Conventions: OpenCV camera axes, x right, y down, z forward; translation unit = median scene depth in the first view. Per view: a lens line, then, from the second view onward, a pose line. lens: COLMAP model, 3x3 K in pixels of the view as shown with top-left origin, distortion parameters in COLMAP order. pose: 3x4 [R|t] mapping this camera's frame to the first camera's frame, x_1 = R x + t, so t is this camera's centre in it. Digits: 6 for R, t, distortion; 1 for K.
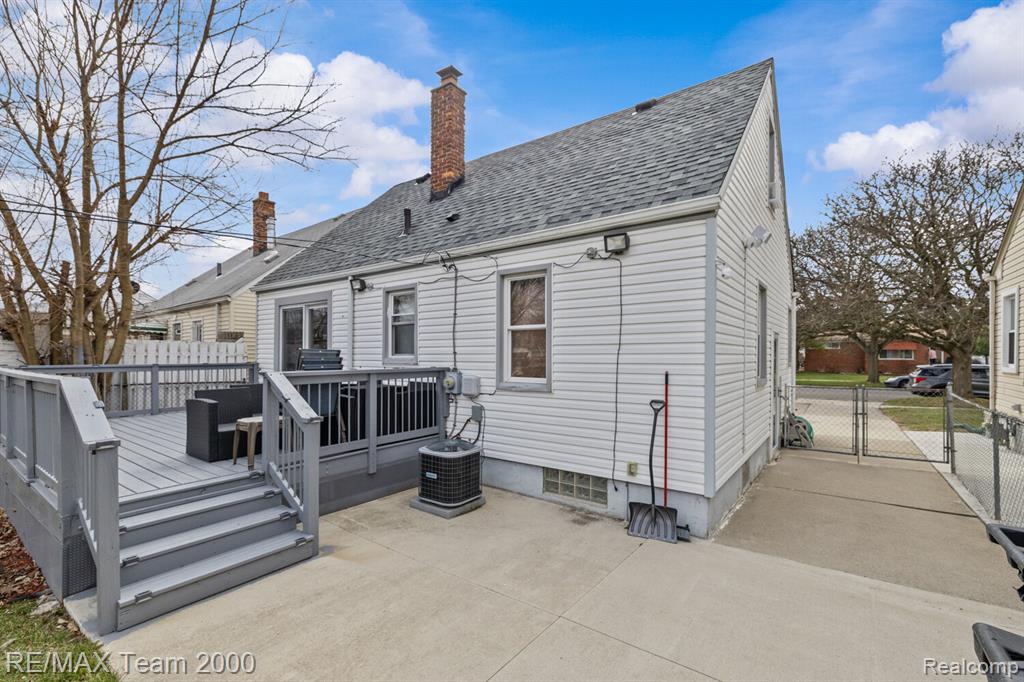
lens RADIAL K [[438.4, 0, 511.0], [0, 438.4, 350.4], [0, 0, 1]] dist [0.002769, 0.000385]
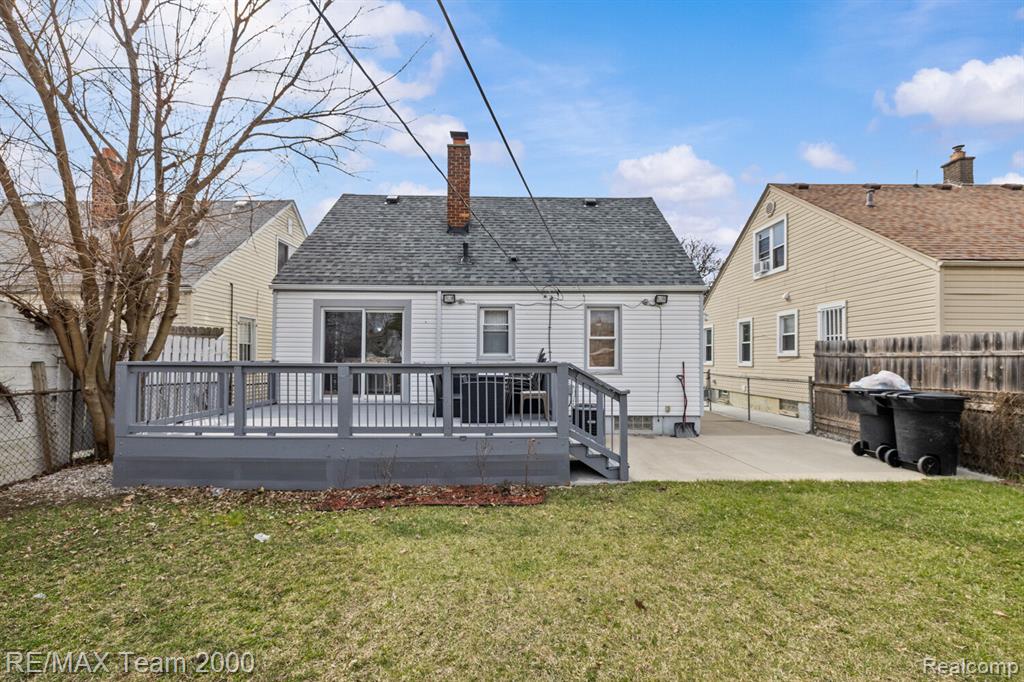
lens RADIAL K [[426.4, 0, 512.0], [0, 426.4, 341.0], [0, 0, 1]] dist [0.001293, 0.000196]
pose [[0.808519, 0.025852, 0.587901, -1.027834], [-0.009244, 0.999469, -0.031238, 0.013691], [-0.588397, 0.019822, 0.808329, -0.134789]]
